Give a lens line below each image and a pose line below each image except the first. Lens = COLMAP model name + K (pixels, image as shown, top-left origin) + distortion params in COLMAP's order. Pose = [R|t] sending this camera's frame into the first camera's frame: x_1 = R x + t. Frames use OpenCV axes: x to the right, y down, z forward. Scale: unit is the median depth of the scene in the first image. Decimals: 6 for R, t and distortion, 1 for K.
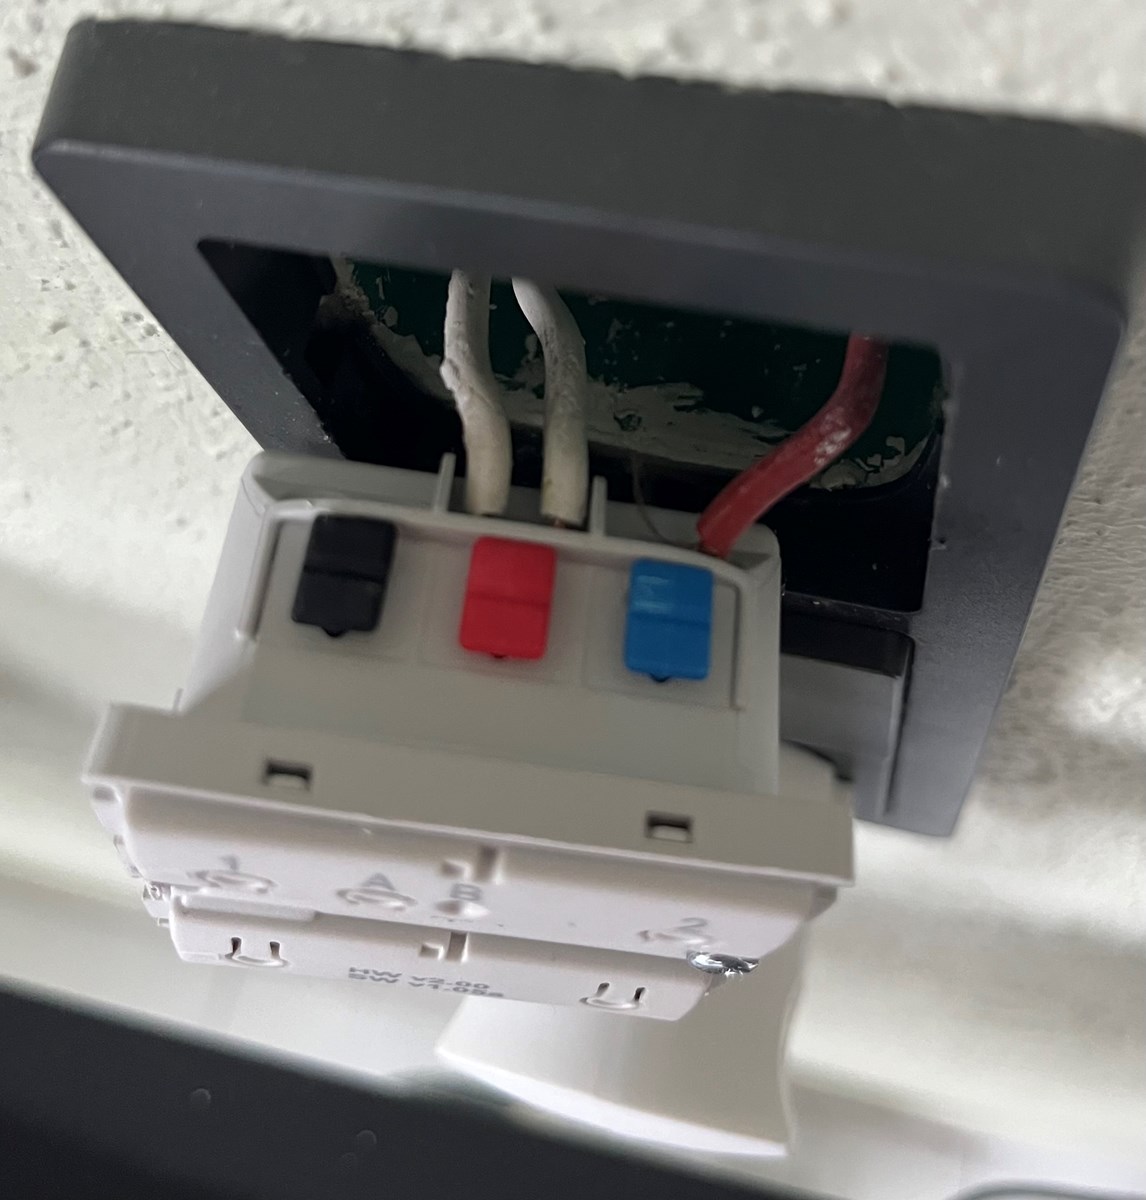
lens RADIAL K [[1412.4, 0, 573.0], [0, 1412.4, 600.0], [0, 0, 1]] dist [-0.138508, 0.033378]
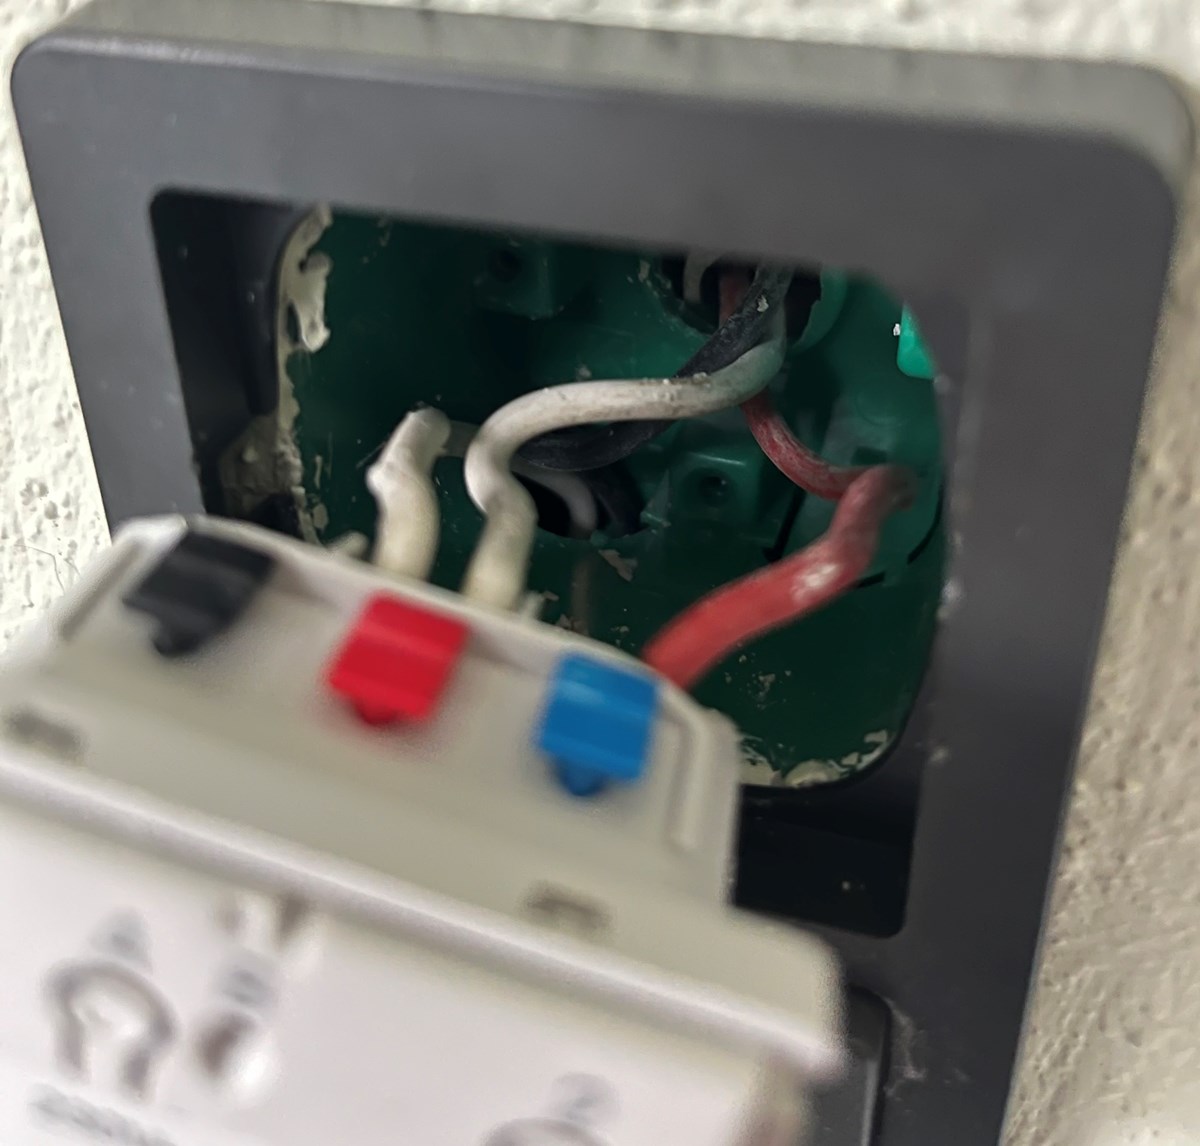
lens RADIAL K [[1412.4, 0, 616.5], [0, 1412.4, 573.0], [0, 0, 1]] dist [-0.138508, 0.033378]
pose [[0.986760, 0.159878, 0.027270, 0.043115], [-0.110528, 0.785943, -0.608340, 0.407009], [-0.118693, 0.597272, 0.793208, 0.339064]]
